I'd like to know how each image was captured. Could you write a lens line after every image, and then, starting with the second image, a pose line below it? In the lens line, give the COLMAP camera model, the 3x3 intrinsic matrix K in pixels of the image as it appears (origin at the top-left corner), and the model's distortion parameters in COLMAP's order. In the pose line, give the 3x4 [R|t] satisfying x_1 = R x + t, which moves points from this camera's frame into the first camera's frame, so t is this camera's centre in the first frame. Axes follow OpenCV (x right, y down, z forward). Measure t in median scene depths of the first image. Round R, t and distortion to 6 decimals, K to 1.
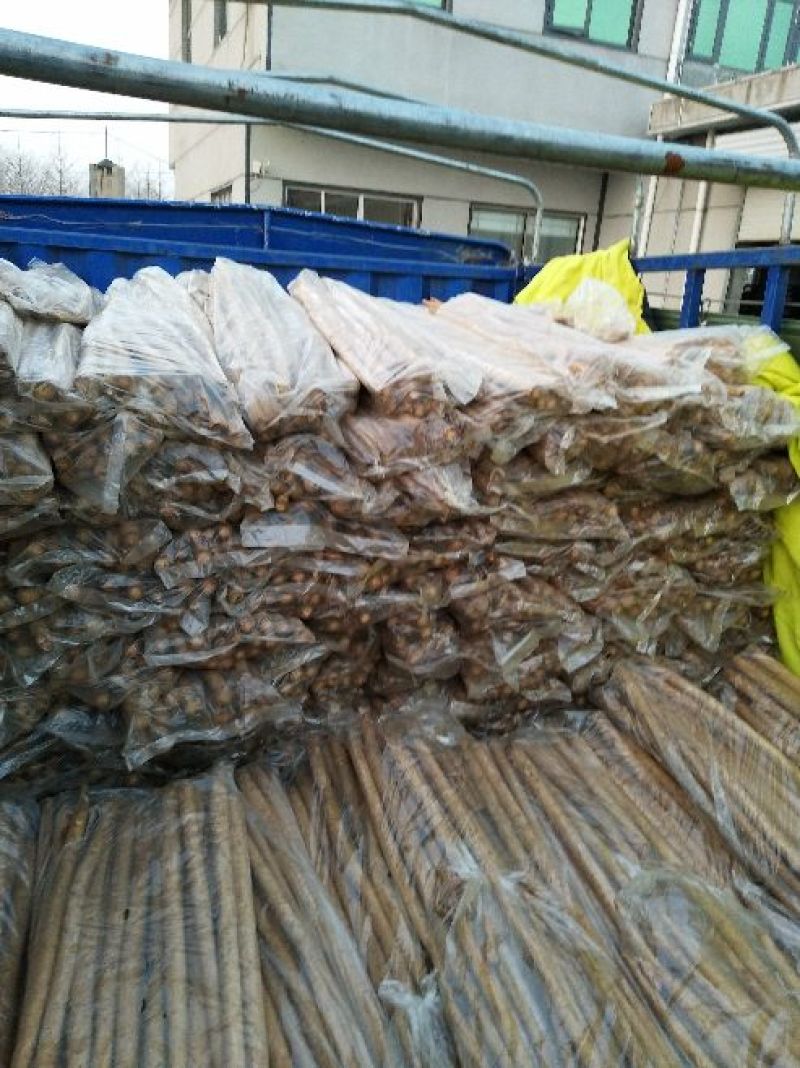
lens RADIAL K [[827.5, 0, 408.5], [0, 827.5, 537.8], [0, 0, 1]] dist [0.089430, -0.101235]
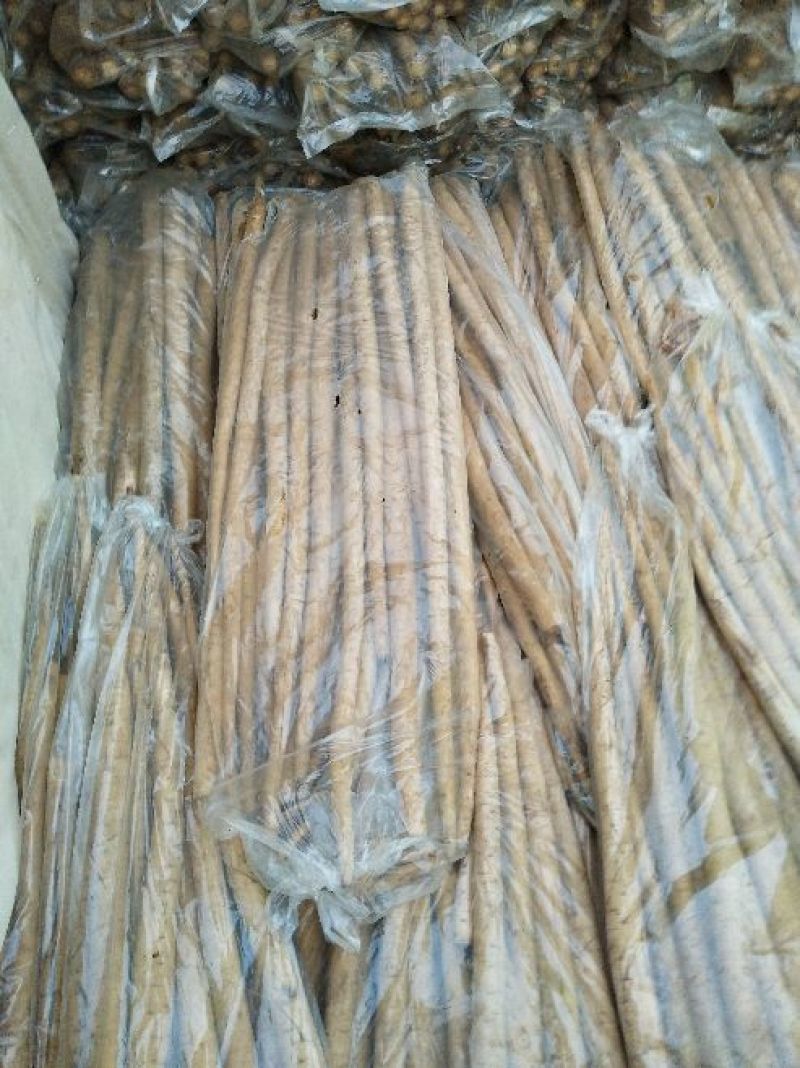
lens RADIAL K [[827.5, 0, 408.5], [0, 827.5, 537.8], [0, 0, 1]] dist [0.089430, -0.101235]
pose [[0.978475, 0.125499, -0.163819, -0.050393], [-0.014654, 0.834080, 0.551449, 0.130027], [0.205844, -0.537178, 0.817966, 0.135565]]
